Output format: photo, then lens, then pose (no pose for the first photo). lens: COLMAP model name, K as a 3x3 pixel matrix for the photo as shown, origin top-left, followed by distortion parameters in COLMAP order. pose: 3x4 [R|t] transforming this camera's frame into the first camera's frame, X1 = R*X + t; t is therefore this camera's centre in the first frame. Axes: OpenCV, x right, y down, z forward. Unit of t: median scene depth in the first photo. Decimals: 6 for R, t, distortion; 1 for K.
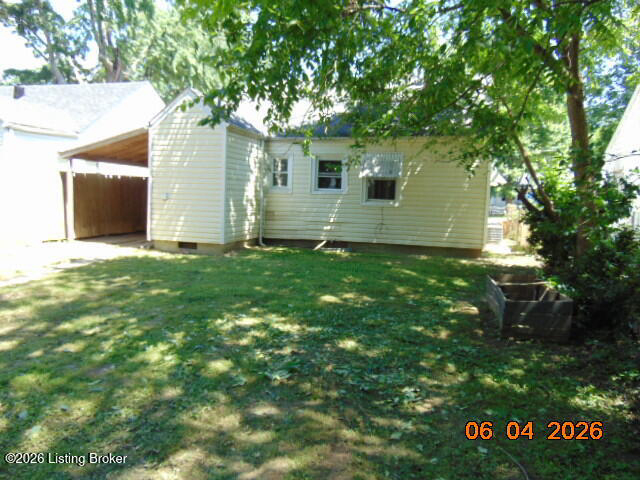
lens RADIAL K [[477.1, 0, 319.9], [0, 477.1, 239.7], [0, 0, 1]] dist [-0.025206, 0.034910]
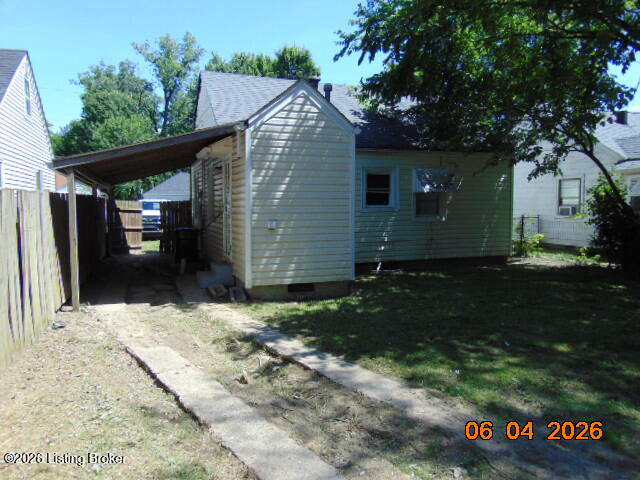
lens RADIAL K [[477.1, 0, 320.0], [0, 477.1, 240.8], [0, 0, 1]] dist [-0.025206, 0.034910]
pose [[0.819132, -0.078257, 0.568241, -0.615670], [0.084803, 0.996285, 0.014961, -0.064033], [-0.567301, 0.035933, 0.822726, 0.321734]]
